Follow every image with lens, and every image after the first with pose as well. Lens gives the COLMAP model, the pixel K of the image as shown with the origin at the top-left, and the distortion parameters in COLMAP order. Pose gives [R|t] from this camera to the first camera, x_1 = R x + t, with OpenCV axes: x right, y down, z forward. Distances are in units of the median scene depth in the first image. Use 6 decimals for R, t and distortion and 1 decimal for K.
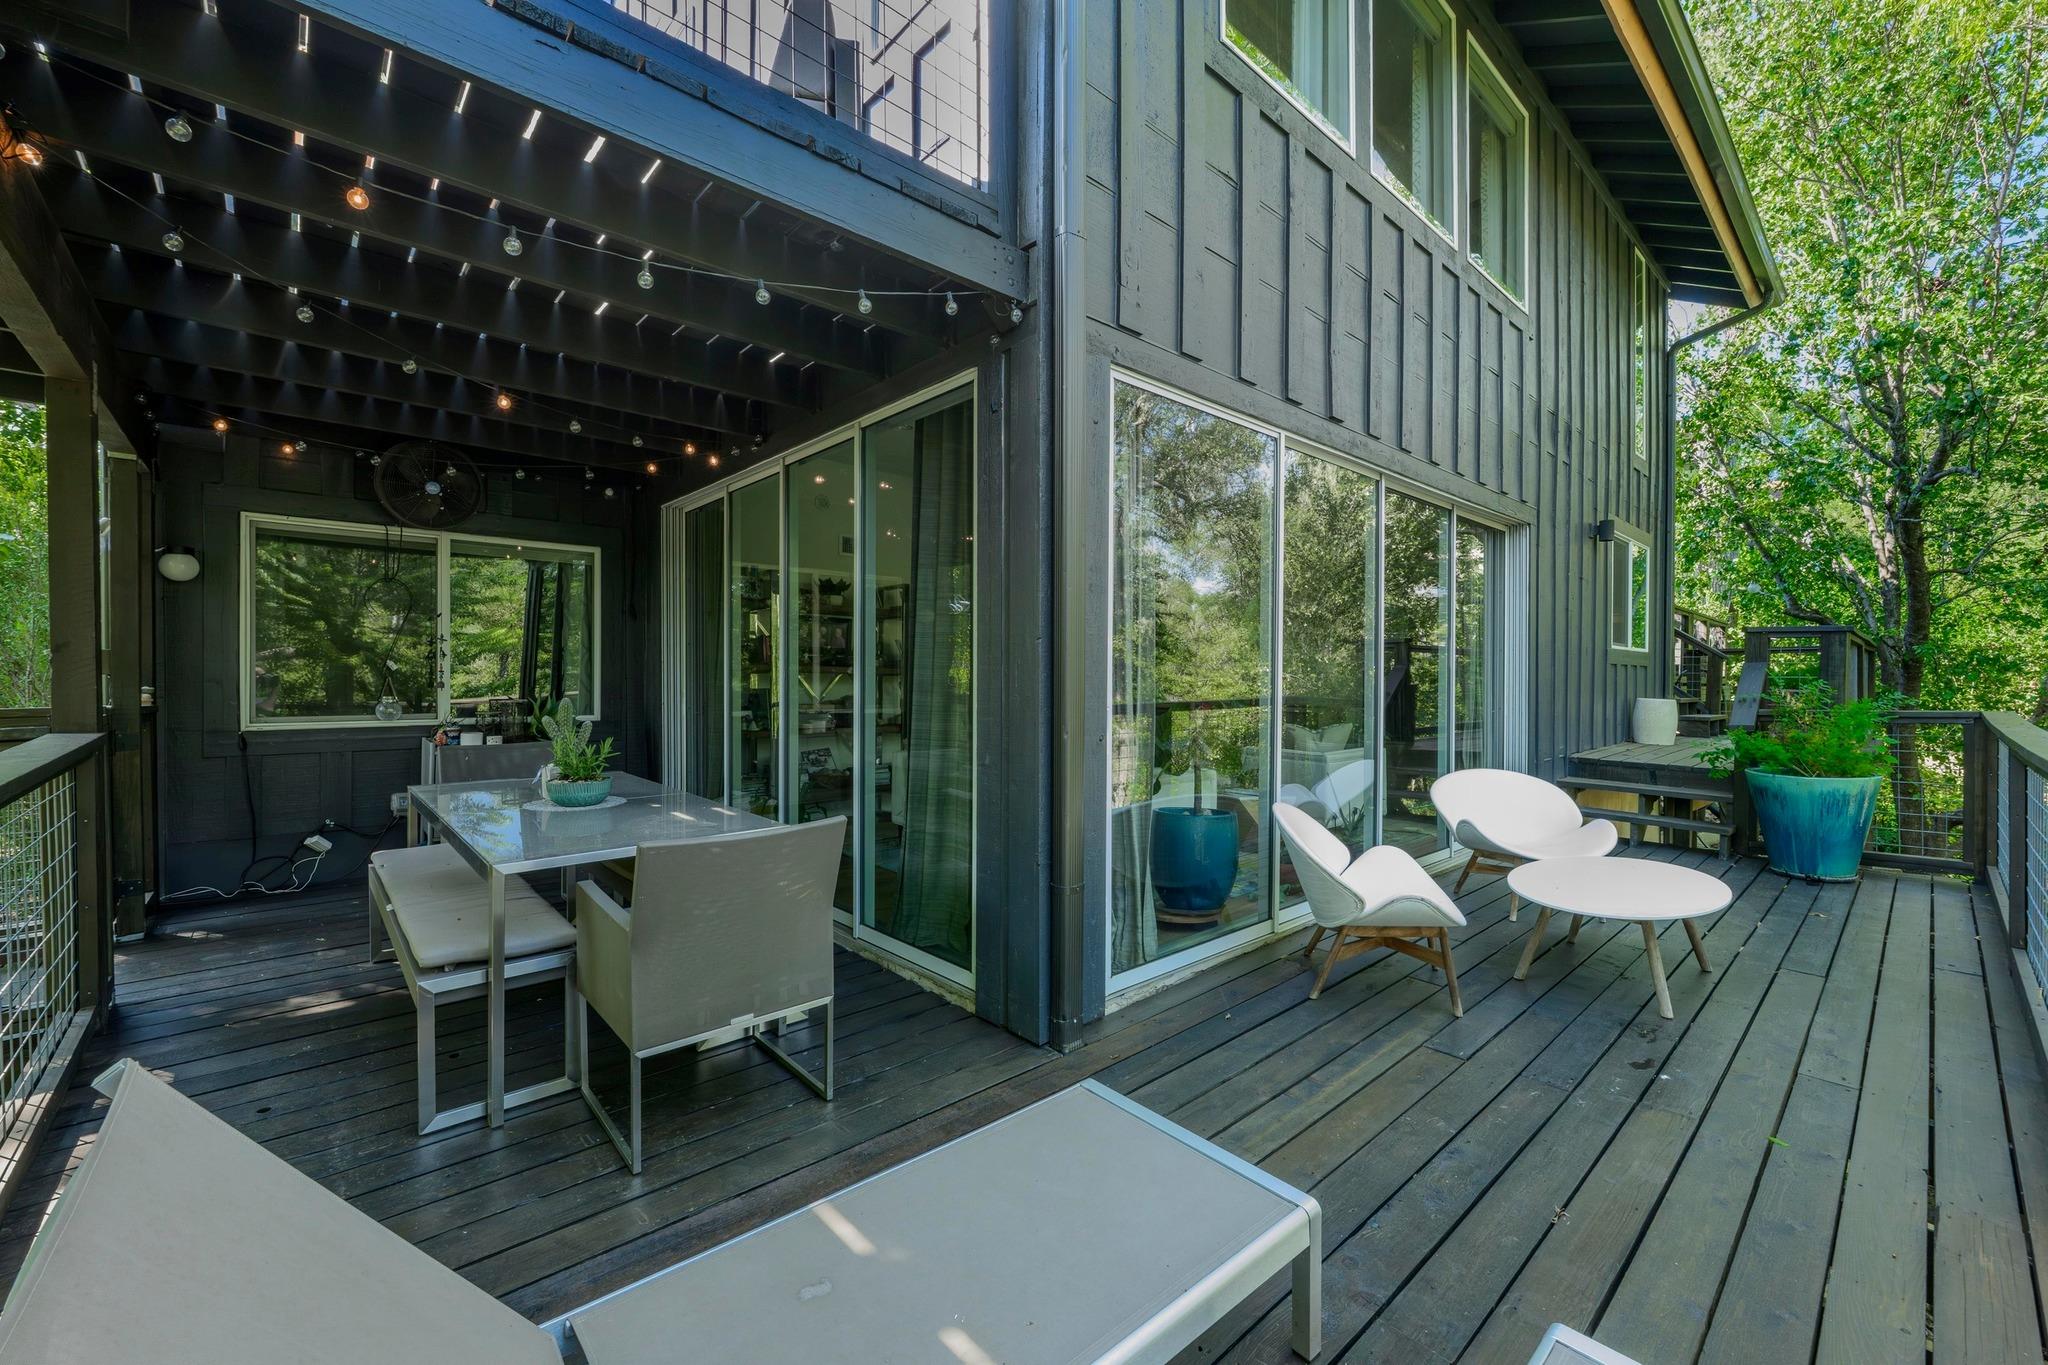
lens RADIAL K [[836.8, 0, 1011.5], [0, 836.8, 681.3], [0, 0, 1]] dist [0.000287, 0.000018]
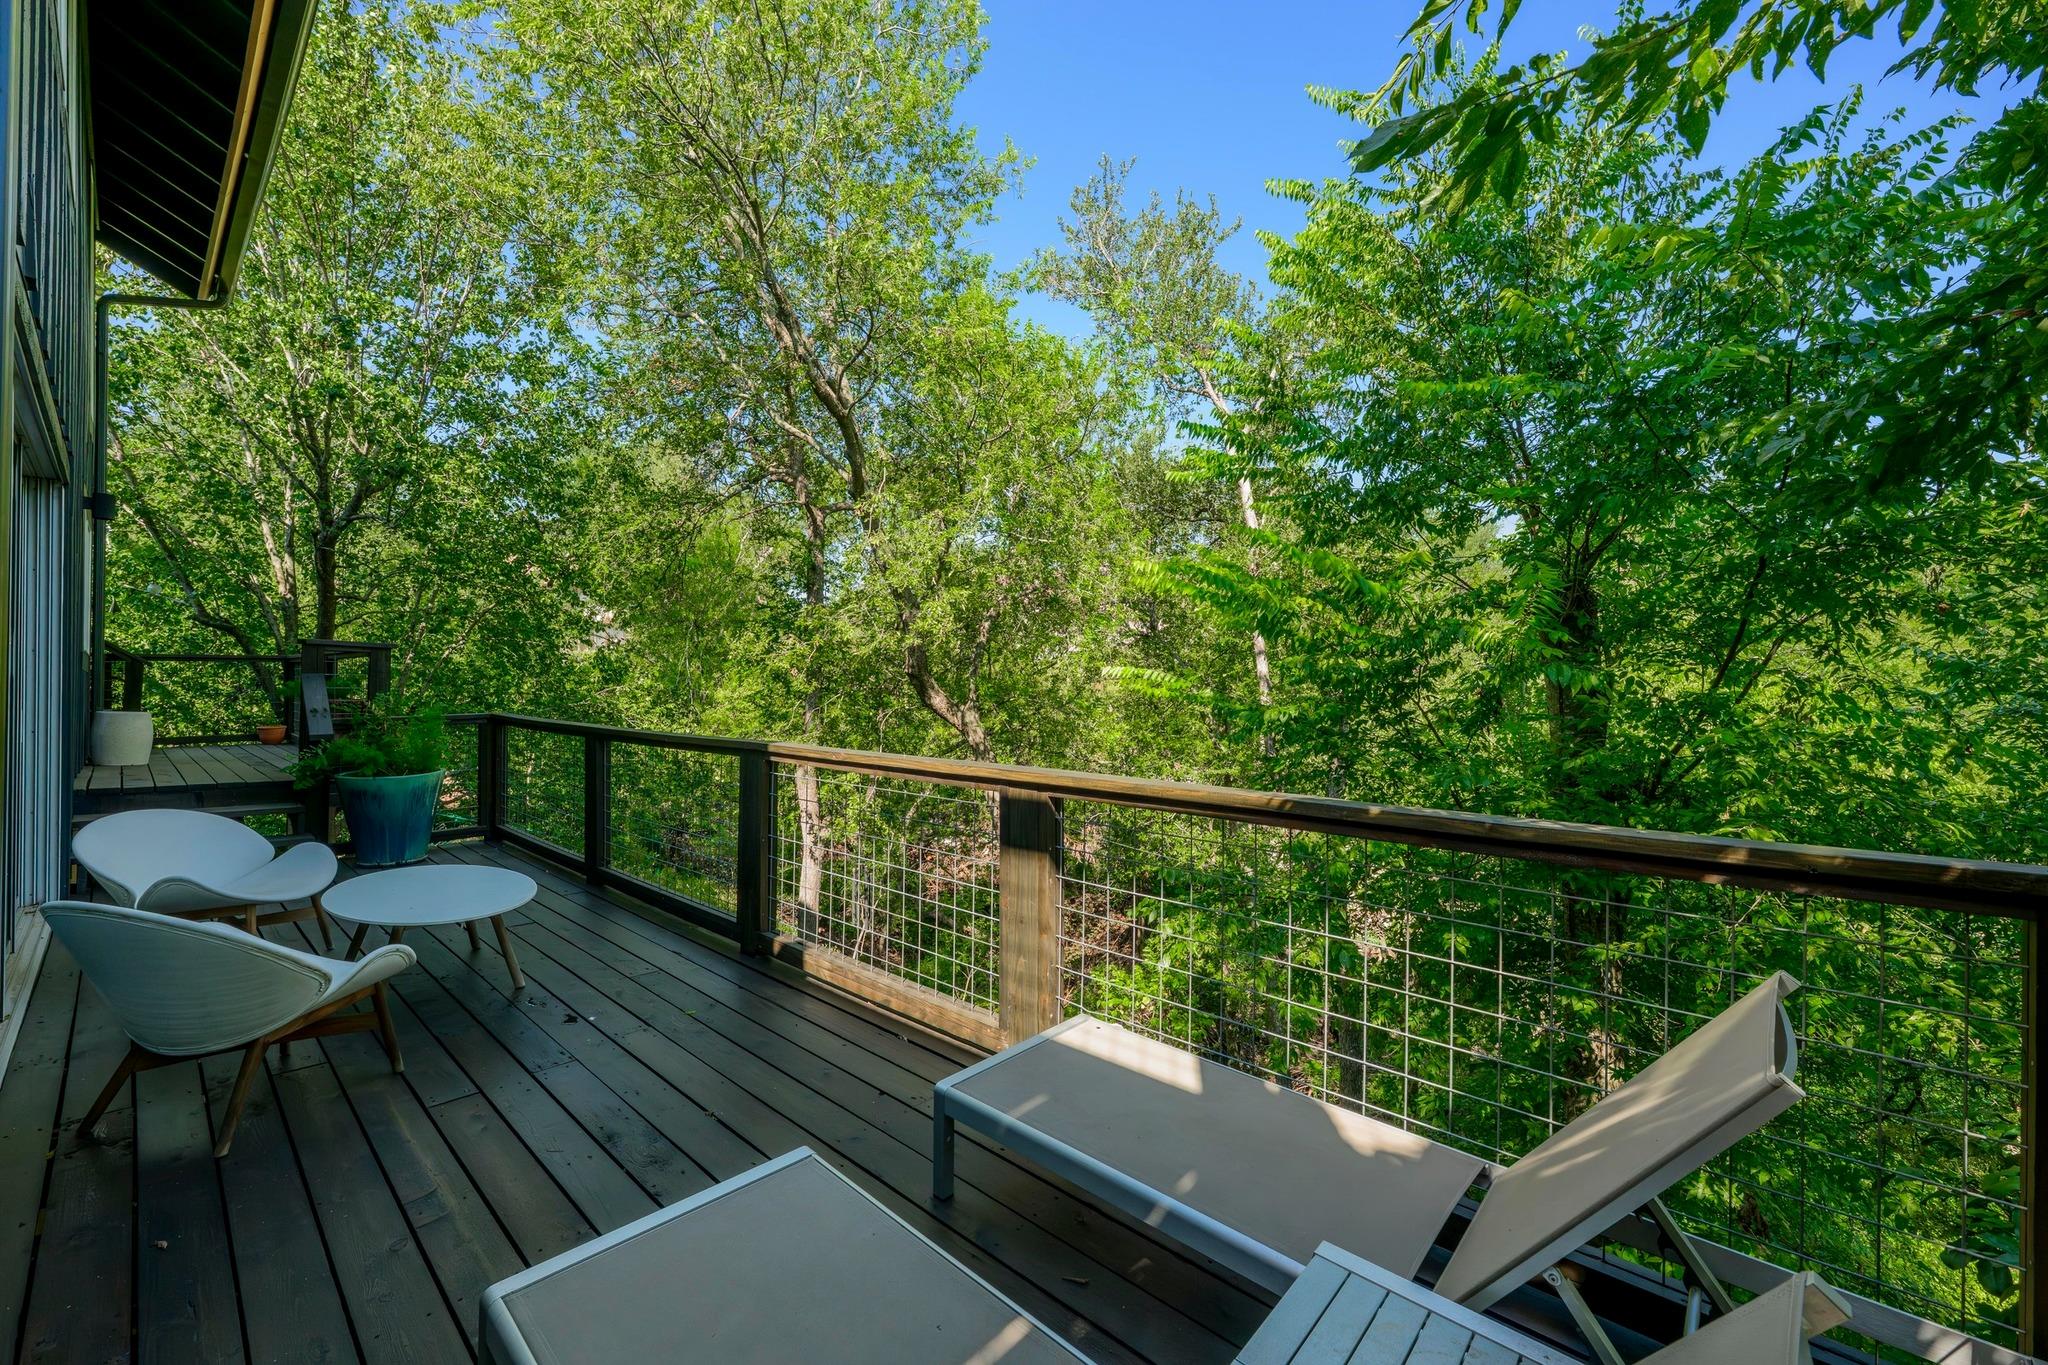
lens RADIAL K [[836.8, 0, 1011.5], [0, 836.8, 681.3], [0, 0, 1]] dist [0.000287, 0.000018]
pose [[-0.068168, 0.000218, 0.997674, -0.141175], [0.007369, 0.999973, 0.000285, -0.003377], [-0.997647, 0.007371, -0.068168, 0.141725]]
